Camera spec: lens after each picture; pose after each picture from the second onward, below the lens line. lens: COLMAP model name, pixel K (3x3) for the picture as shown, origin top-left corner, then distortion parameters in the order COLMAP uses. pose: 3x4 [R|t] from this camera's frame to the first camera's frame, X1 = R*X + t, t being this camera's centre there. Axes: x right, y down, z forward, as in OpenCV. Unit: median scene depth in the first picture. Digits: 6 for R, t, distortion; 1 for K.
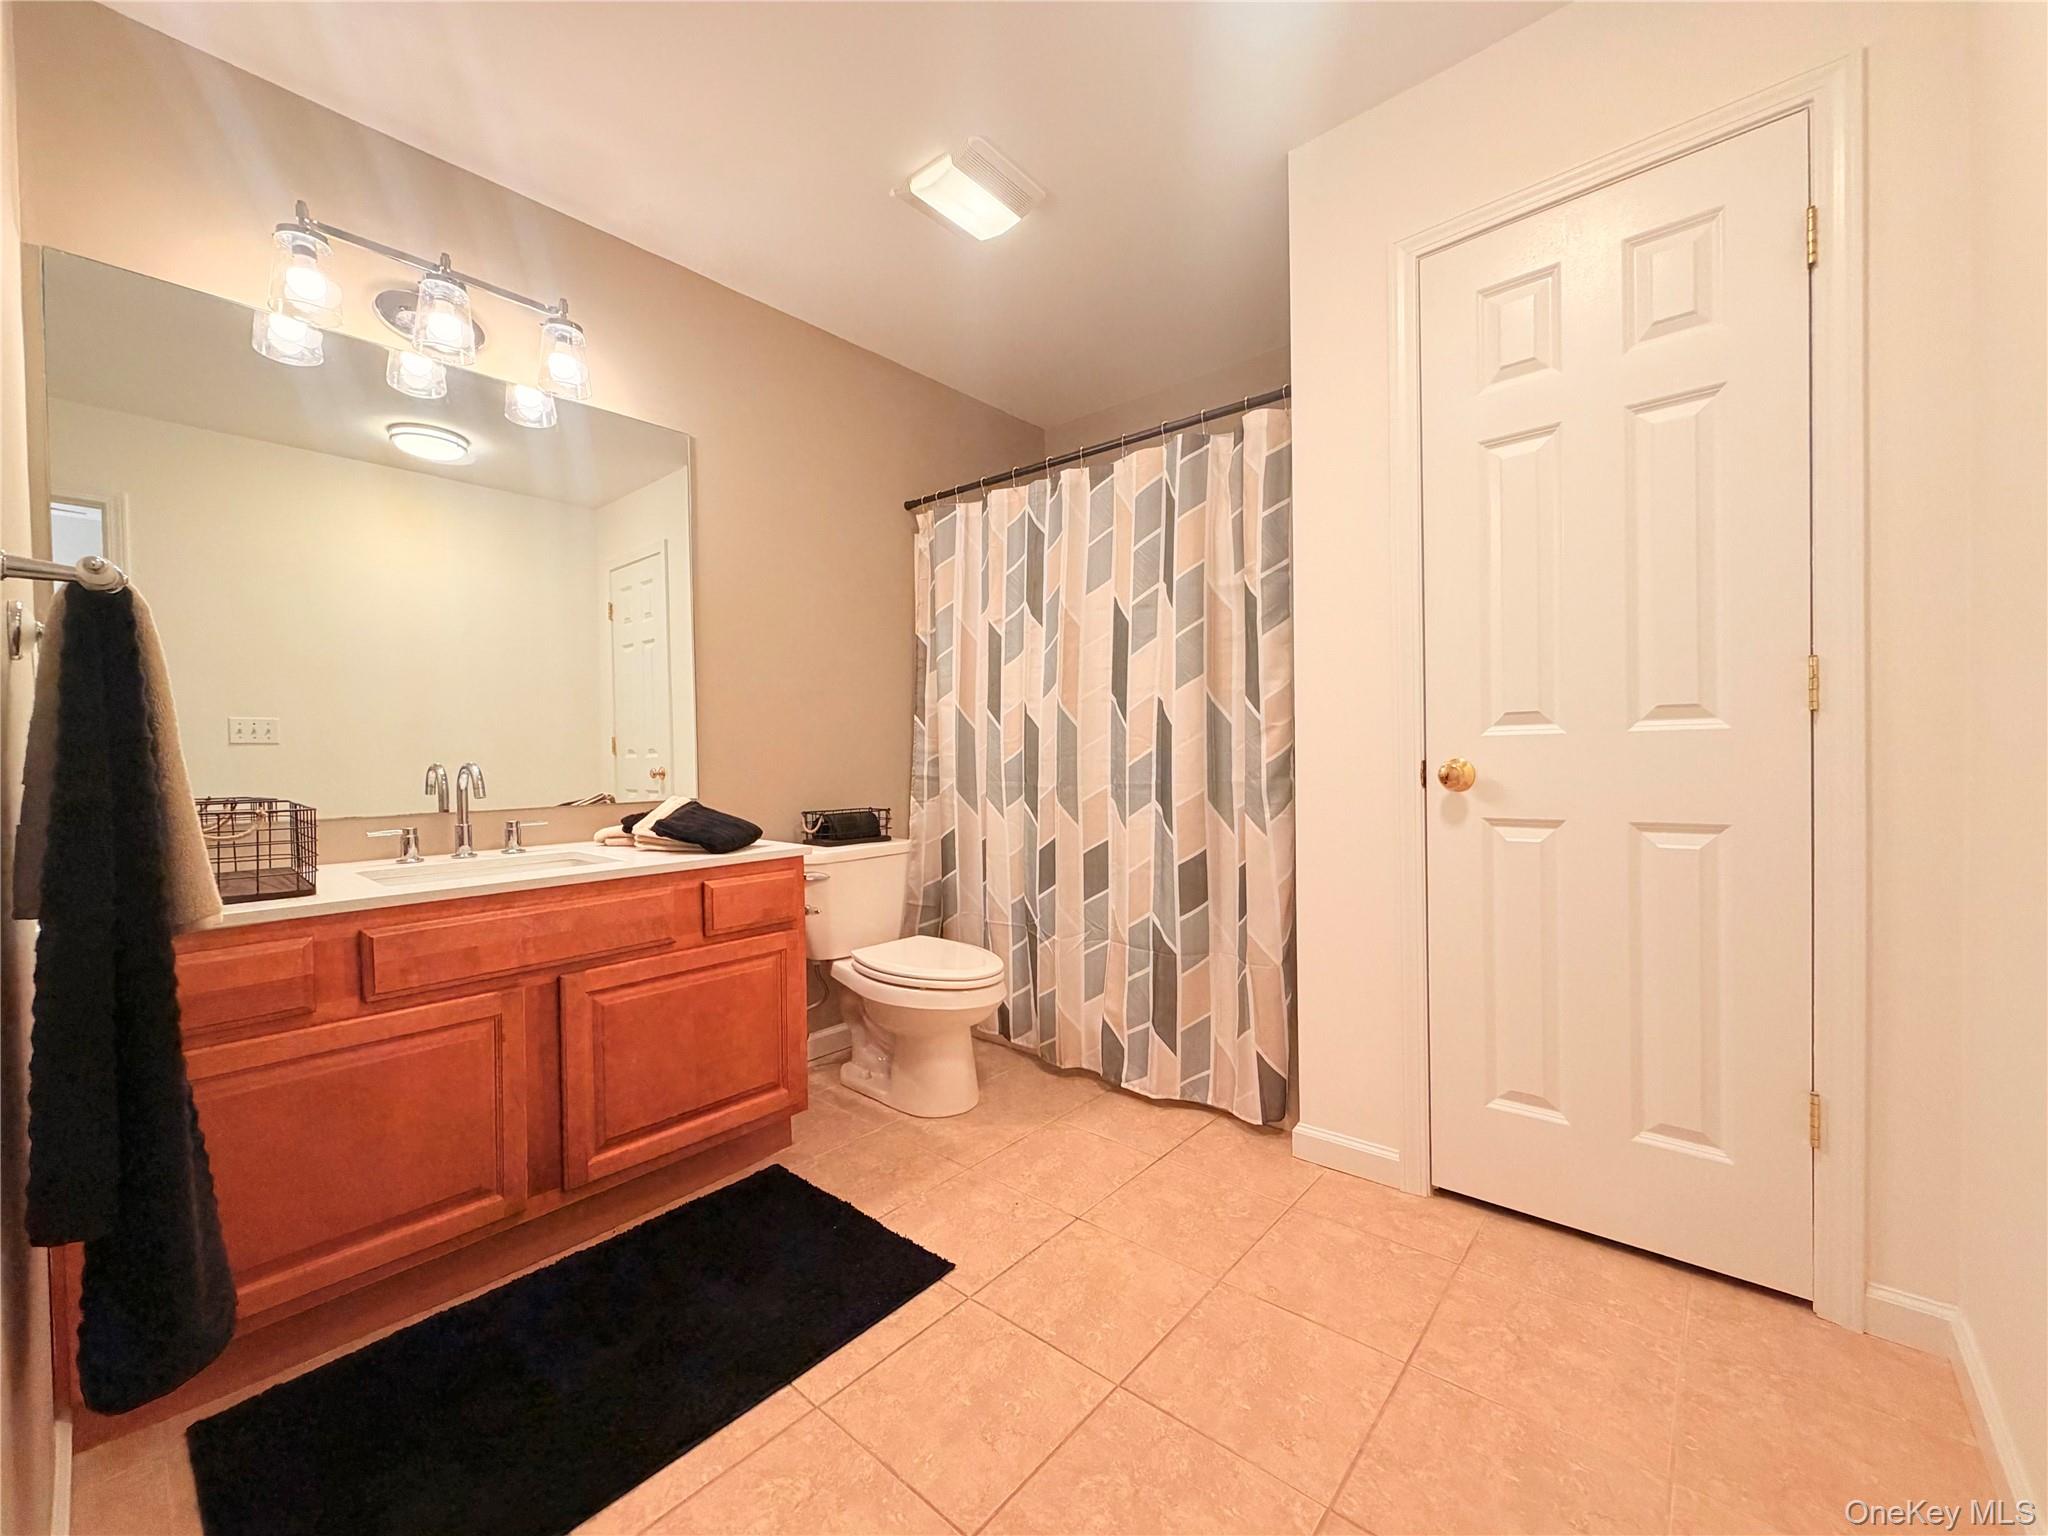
lens RADIAL K [[811.7, 0, 1029.0], [0, 811.7, 768.0], [0, 0, 1]] dist [-0.000690, -0.000371]
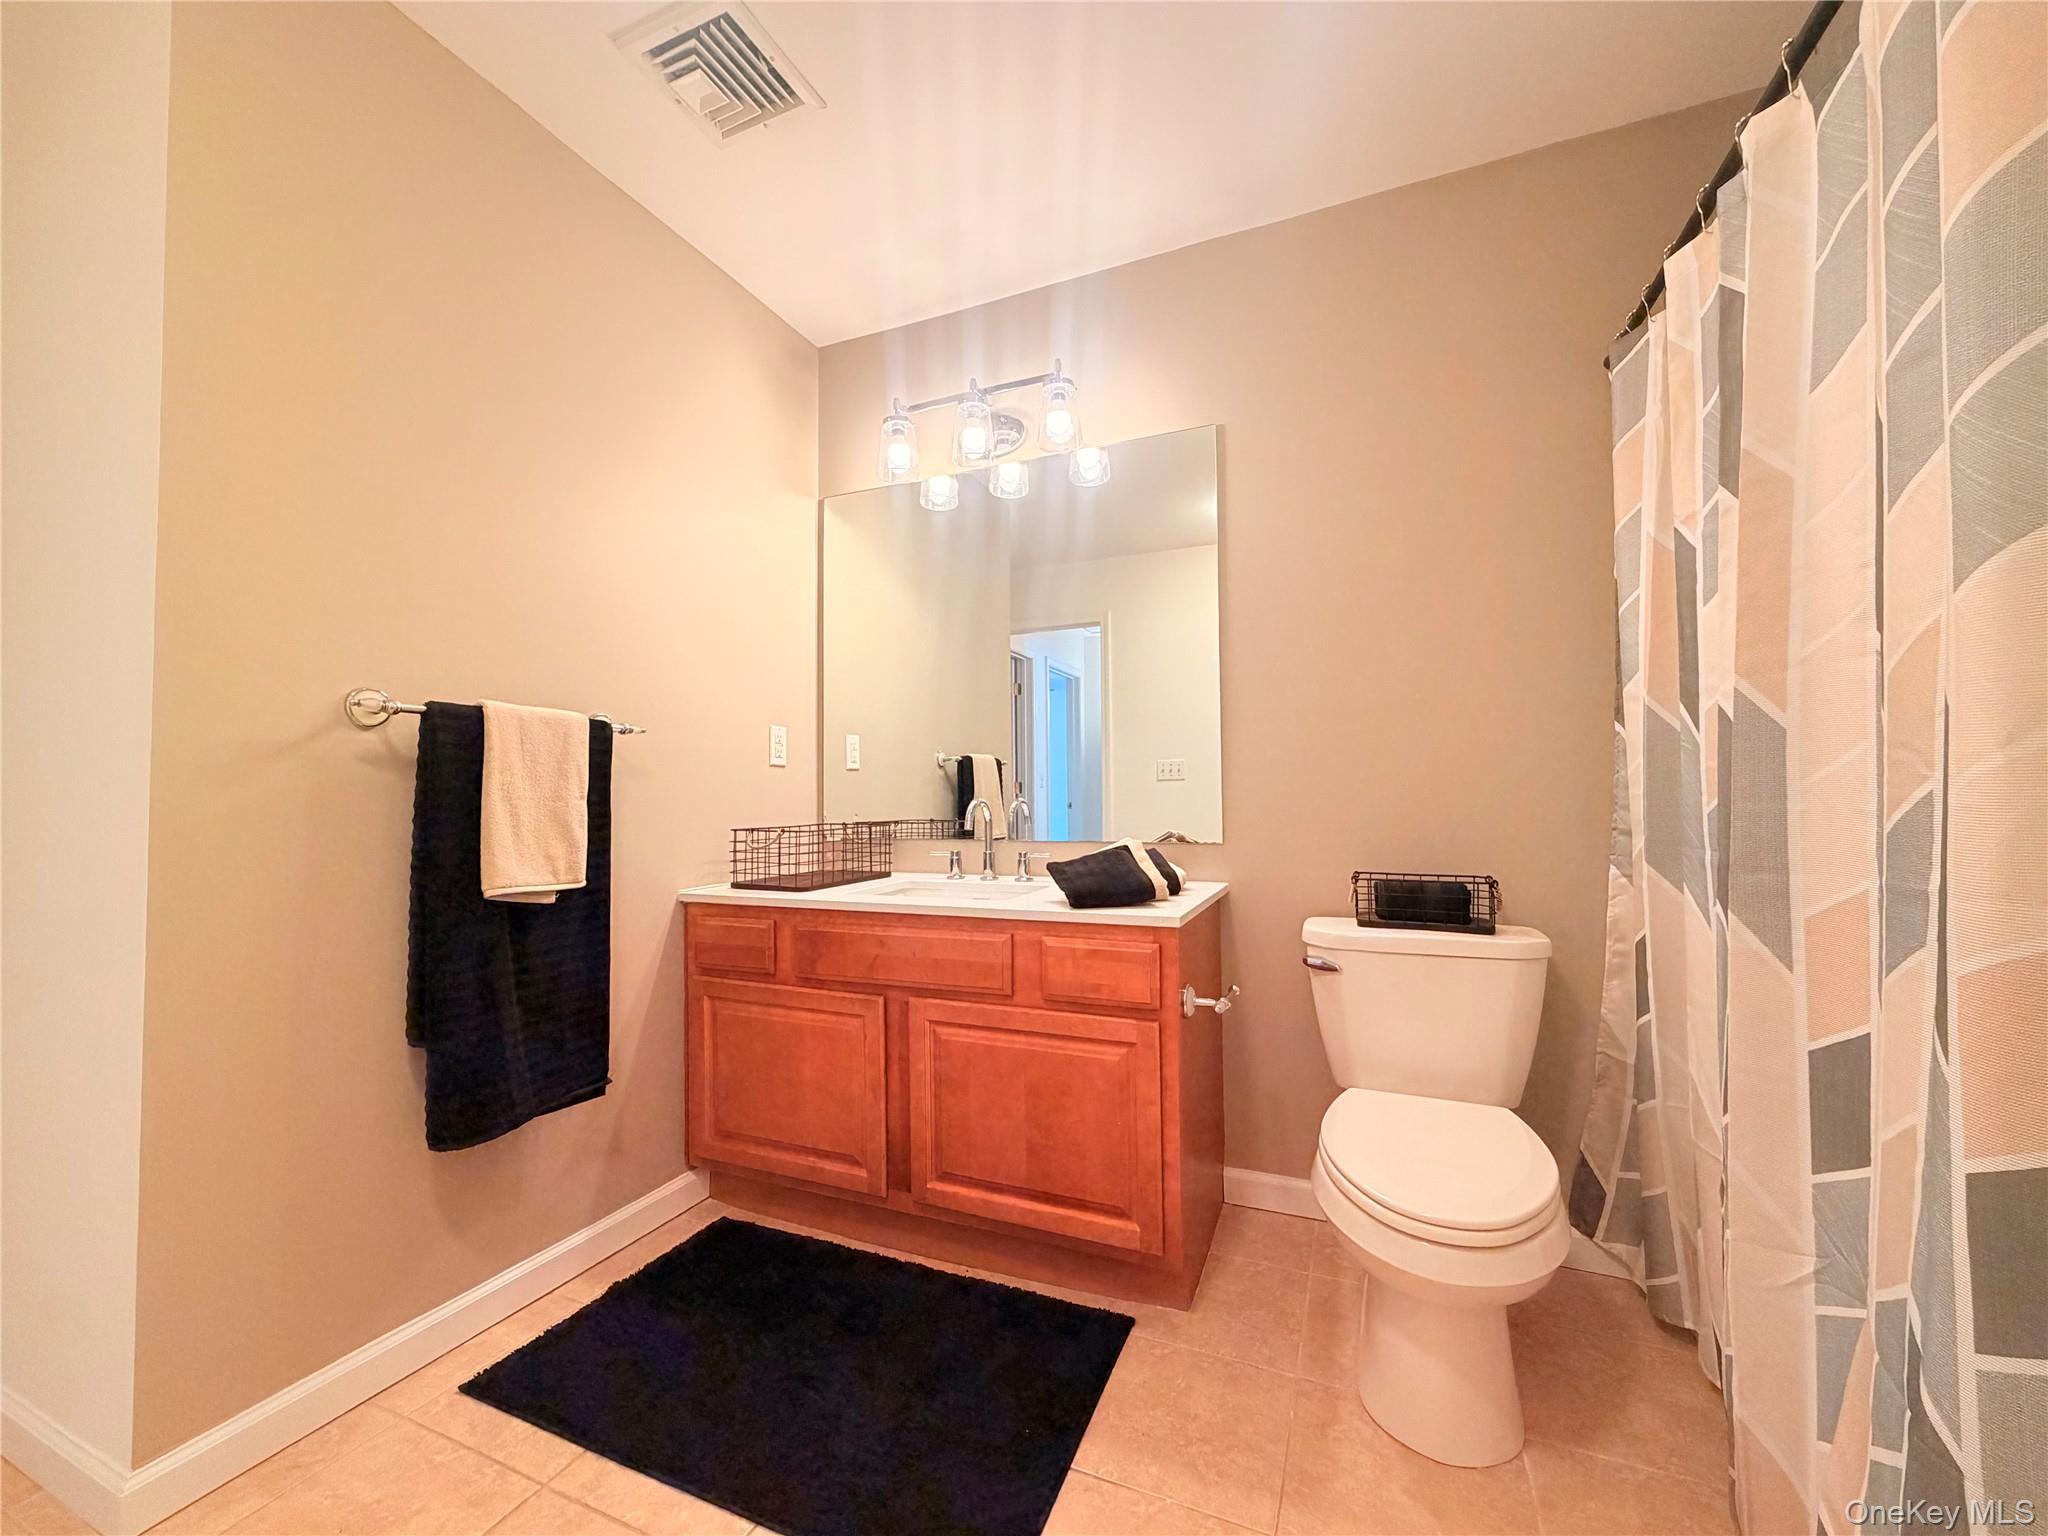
lens RADIAL K [[811.7, 0, 1029.6], [0, 811.7, 772.3], [0, 0, 1]] dist [-0.000690, -0.000371]
pose [[0.307669, -0.015598, -0.951365, 0.424007], [-0.012932, 0.999705, -0.020572, -0.020462], [0.951405, 0.018632, 0.307377, 0.675200]]
